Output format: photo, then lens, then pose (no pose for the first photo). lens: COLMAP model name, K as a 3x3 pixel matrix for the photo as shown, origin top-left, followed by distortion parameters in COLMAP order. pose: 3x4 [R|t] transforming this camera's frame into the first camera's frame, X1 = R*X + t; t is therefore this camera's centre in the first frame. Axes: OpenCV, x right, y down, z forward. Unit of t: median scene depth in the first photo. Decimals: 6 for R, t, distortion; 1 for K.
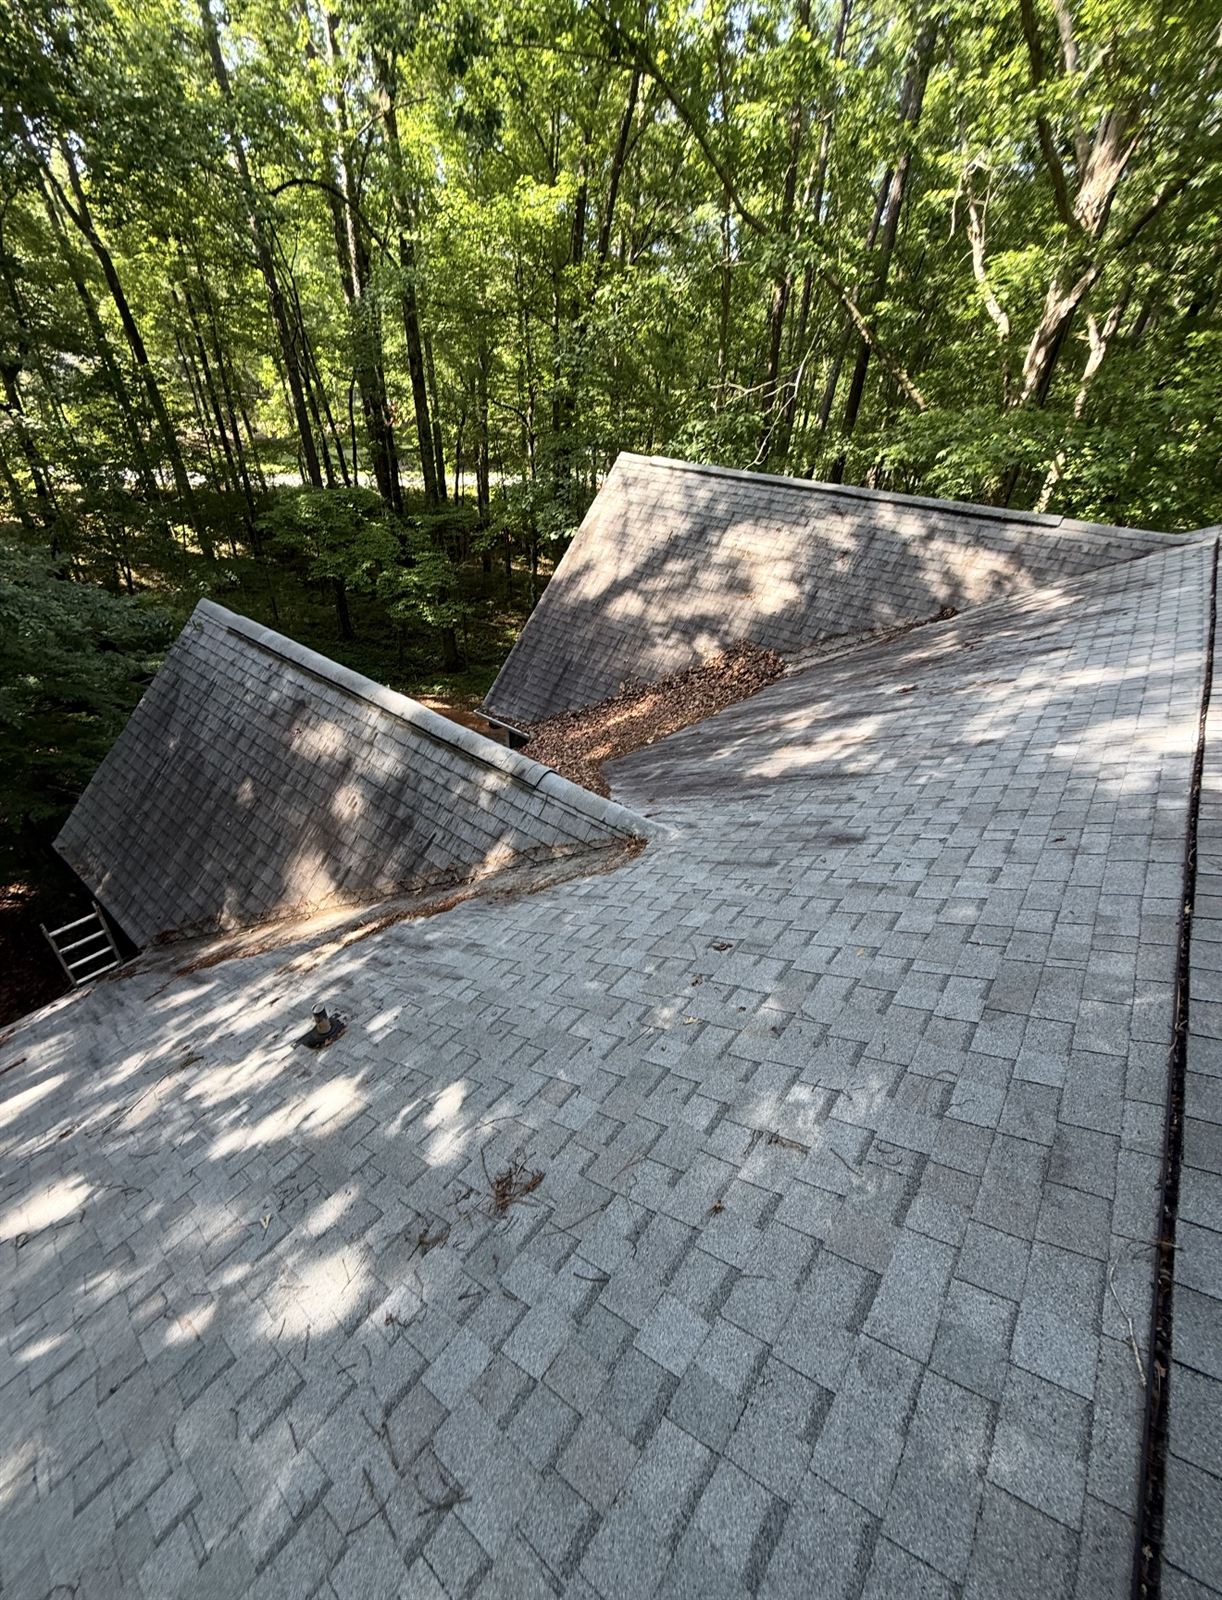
lens RADIAL K [[625.4, 0, 603.8], [0, 625.4, 795.2], [0, 0, 1]] dist [-0.000440, 0.000304]
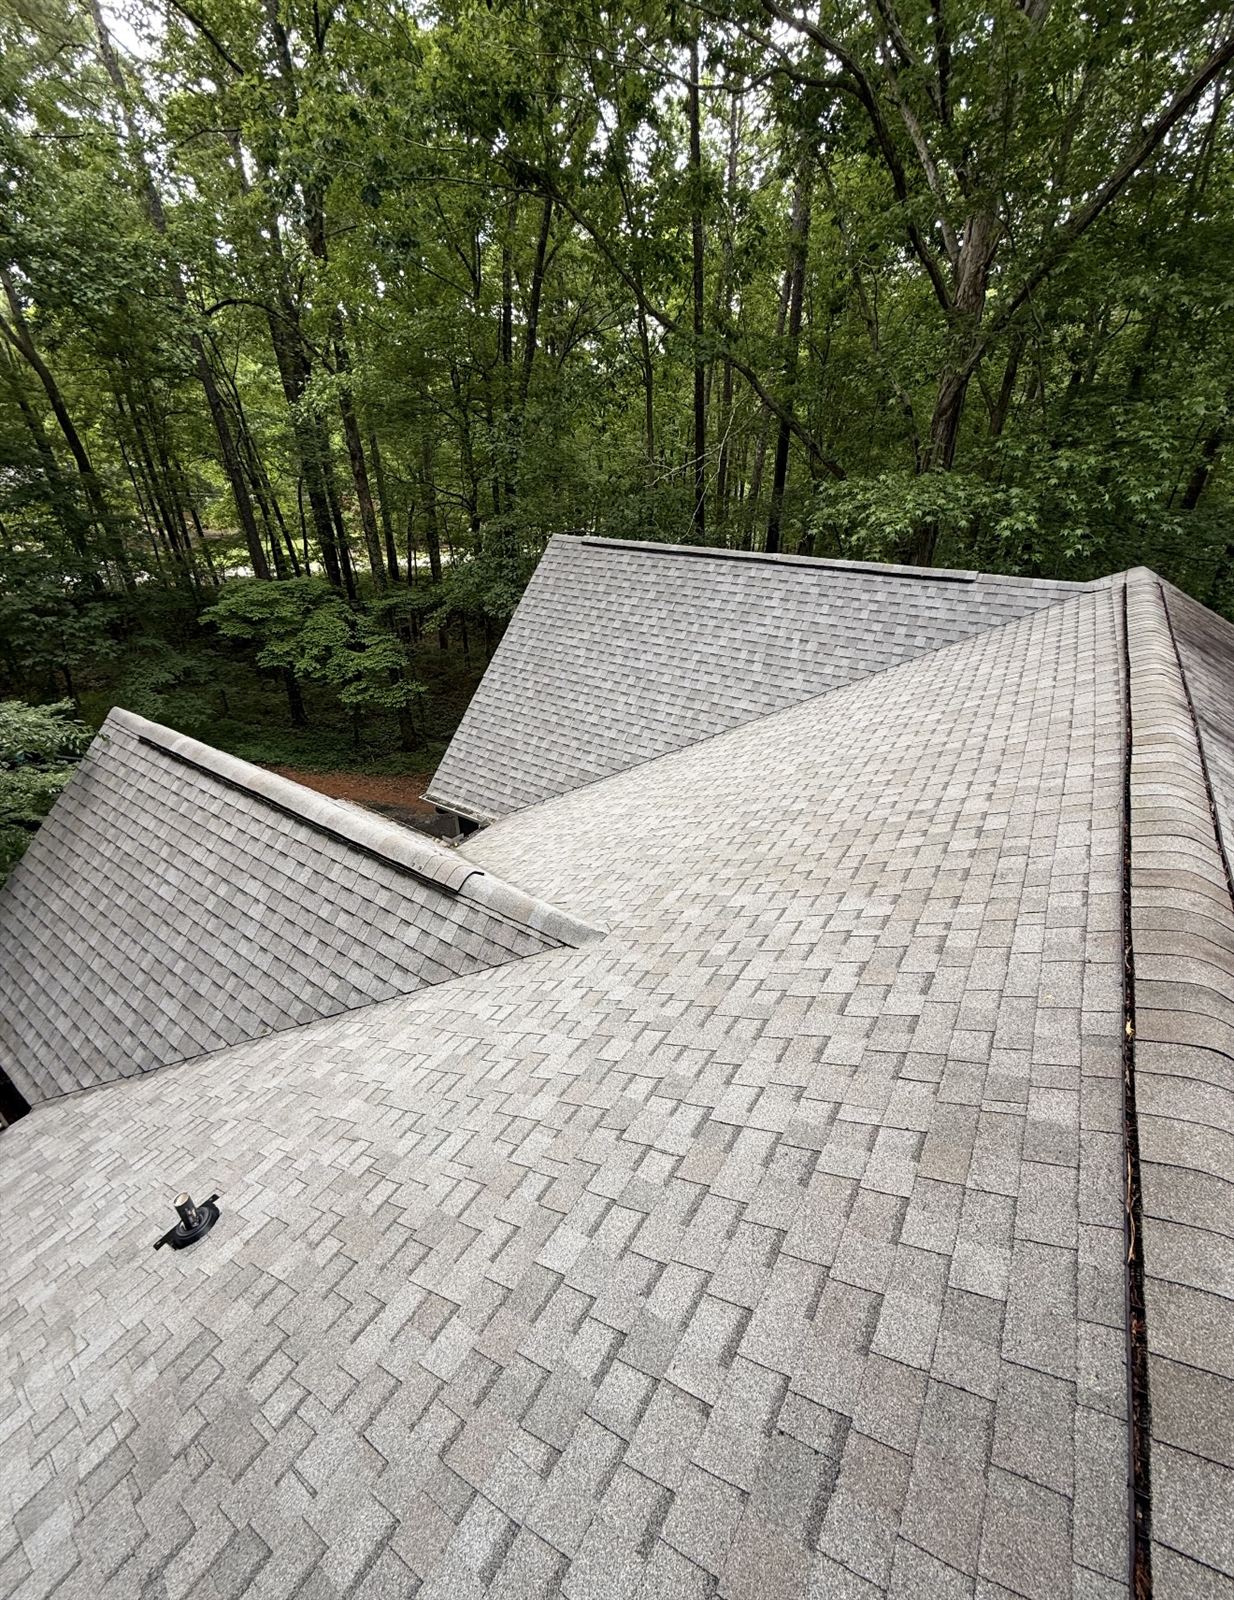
lens RADIAL K [[633.4, 0, 603.3], [0, 633.4, 792.7], [0, 0, 1]] dist [-0.000565, 0.000494]
pose [[0.996101, -0.074984, 0.046488, 0.083861], [0.079406, 0.991612, -0.101986, -0.053320], [-0.038451, 0.105279, 0.993699, 0.050094]]
